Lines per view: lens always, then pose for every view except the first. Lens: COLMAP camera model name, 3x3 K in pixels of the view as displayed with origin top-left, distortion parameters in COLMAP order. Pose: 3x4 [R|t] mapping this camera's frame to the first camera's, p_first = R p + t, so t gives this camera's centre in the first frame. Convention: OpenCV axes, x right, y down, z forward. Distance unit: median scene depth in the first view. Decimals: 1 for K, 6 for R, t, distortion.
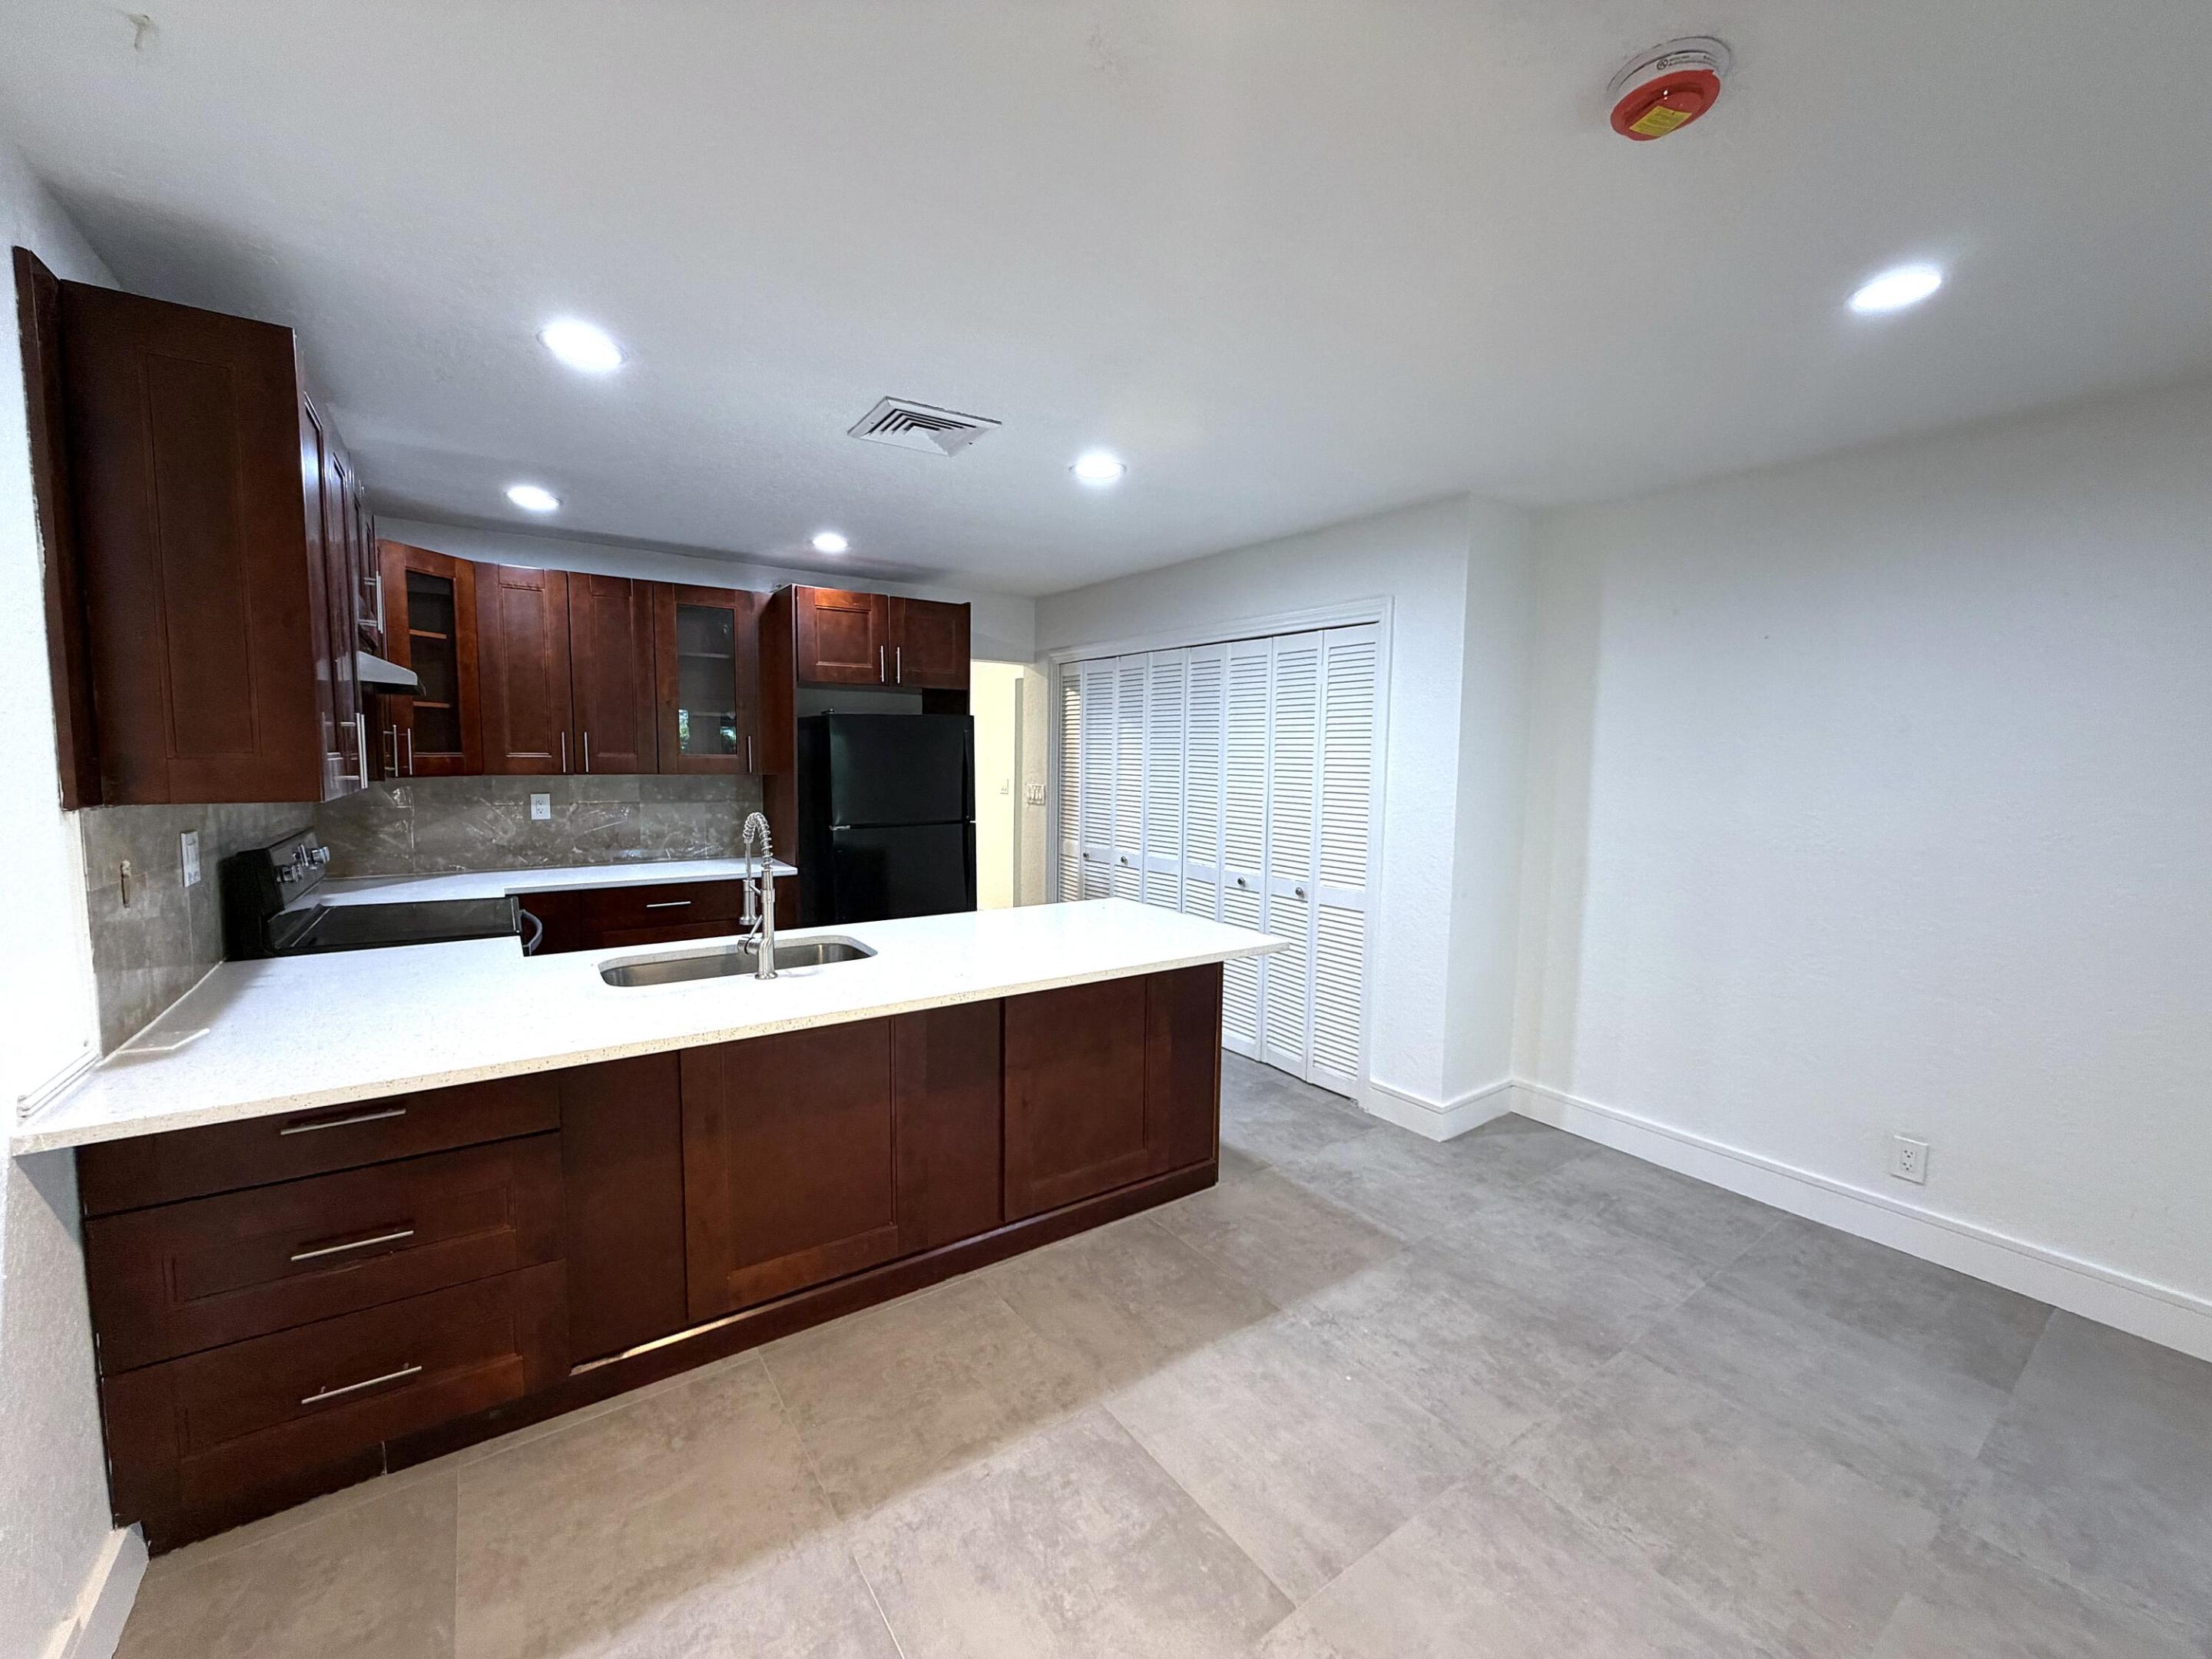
lens RADIAL K [[882.8, 0, 1100.8], [0, 882.8, 832.9], [0, 0, 1]] dist [0.000192, -0.000473]
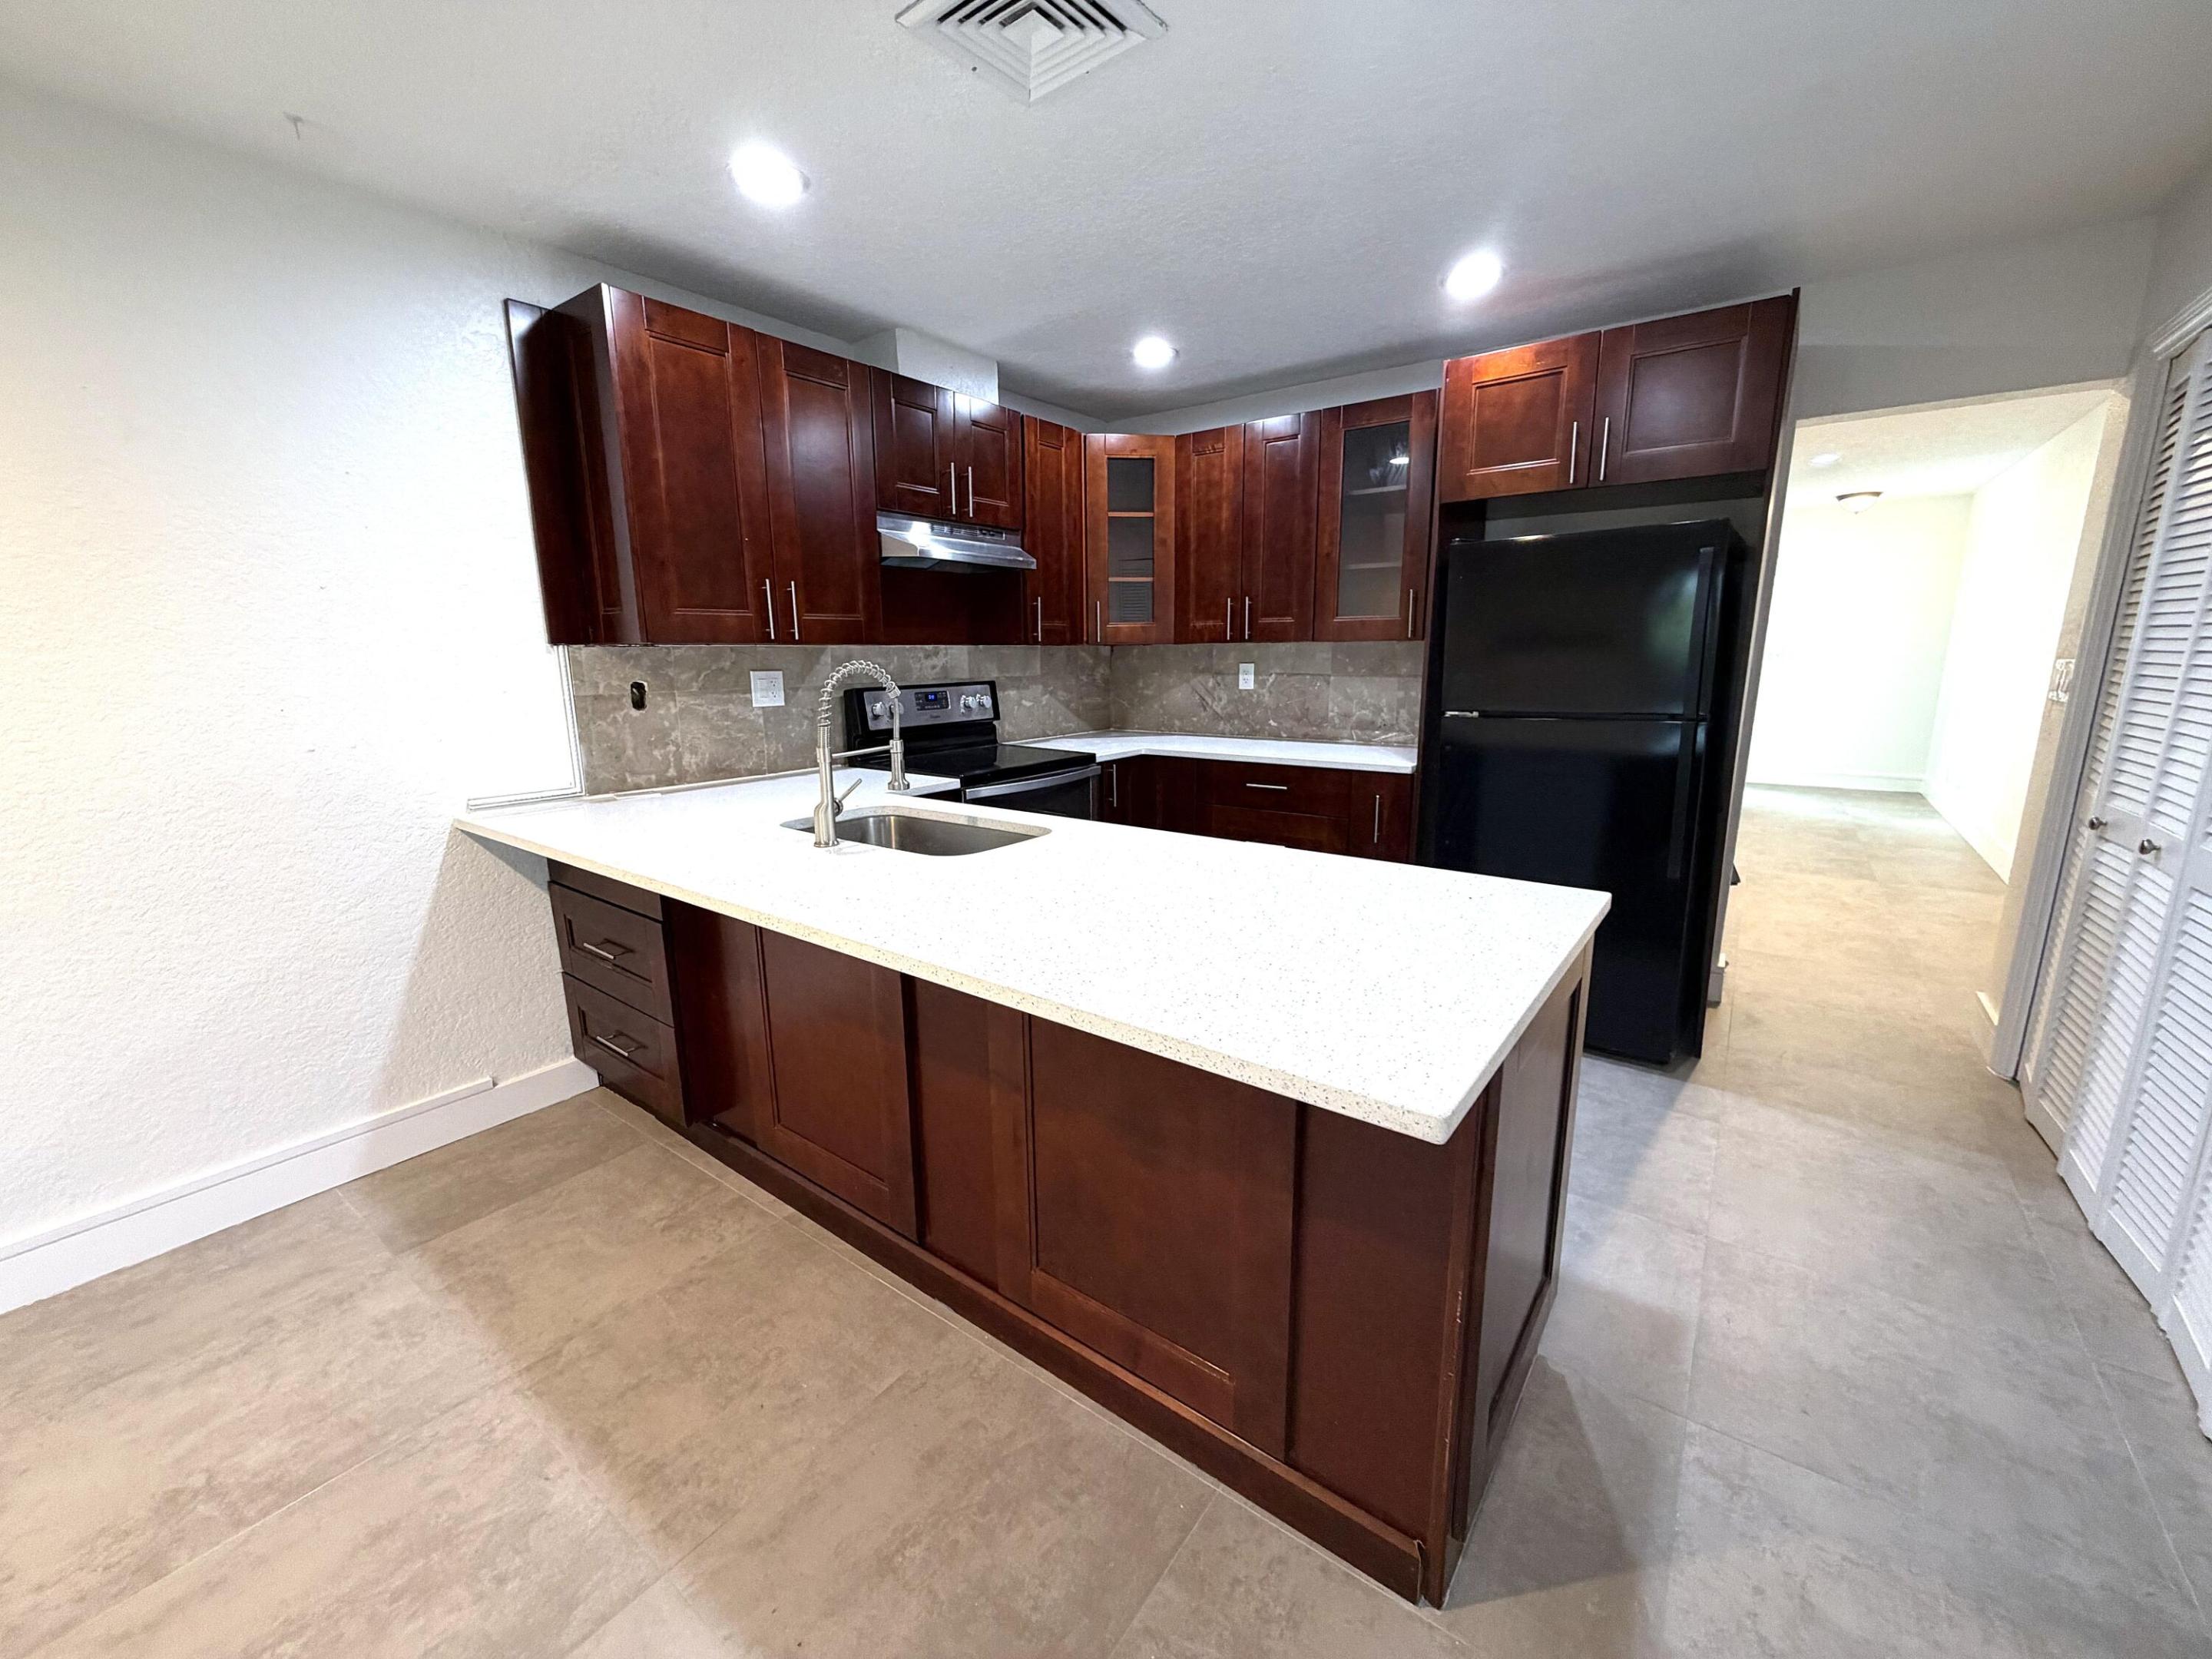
lens RADIAL K [[882.8, 0, 1100.8], [0, 882.8, 832.9], [0, 0, 1]] dist [0.000192, -0.000473]
pose [[0.310428, 0.179490, -0.933497, 0.391311], [-0.070327, 0.983657, 0.165748, -0.012502], [0.947992, 0.014198, 0.317978, 0.704601]]
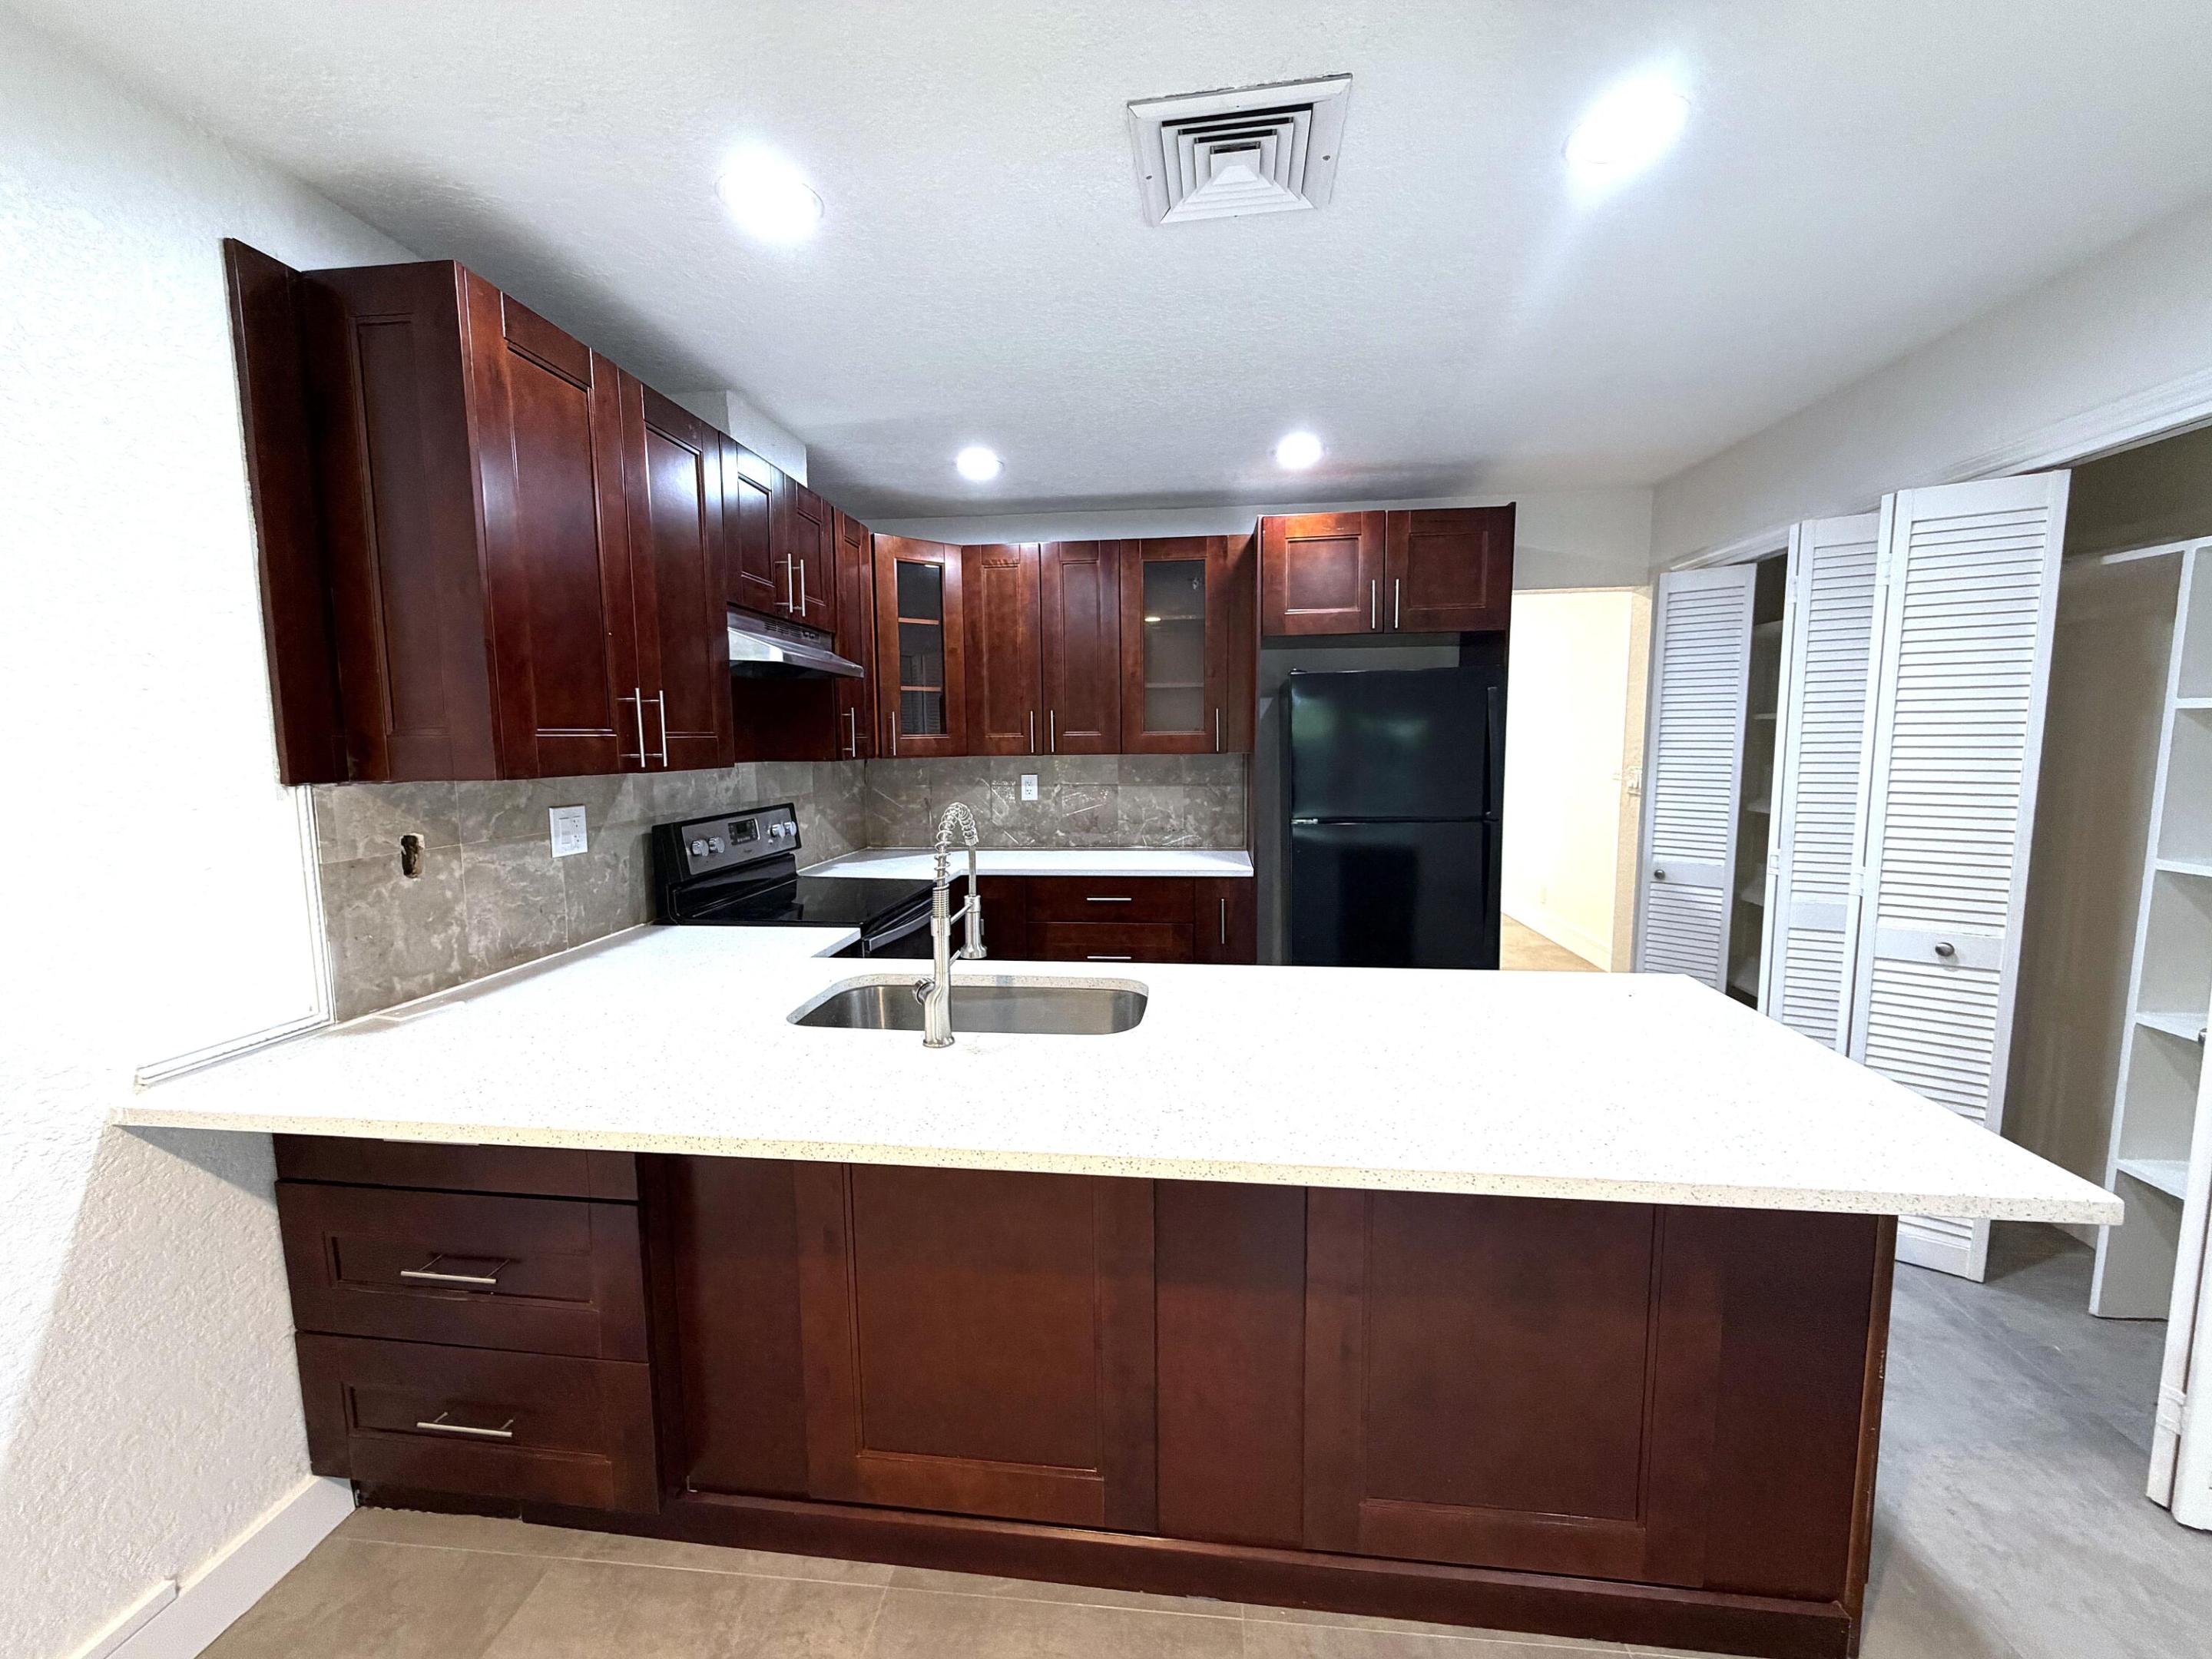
lens RADIAL K [[882.8, 0, 1100.8], [0, 882.8, 832.9], [0, 0, 1]] dist [0.000192, -0.000473]
pose [[0.751608, 0.050457, -0.657677, 0.114943], [-0.038230, 0.998726, 0.032932, -0.019734], [0.658501, 0.000391, 0.752580, 0.407166]]
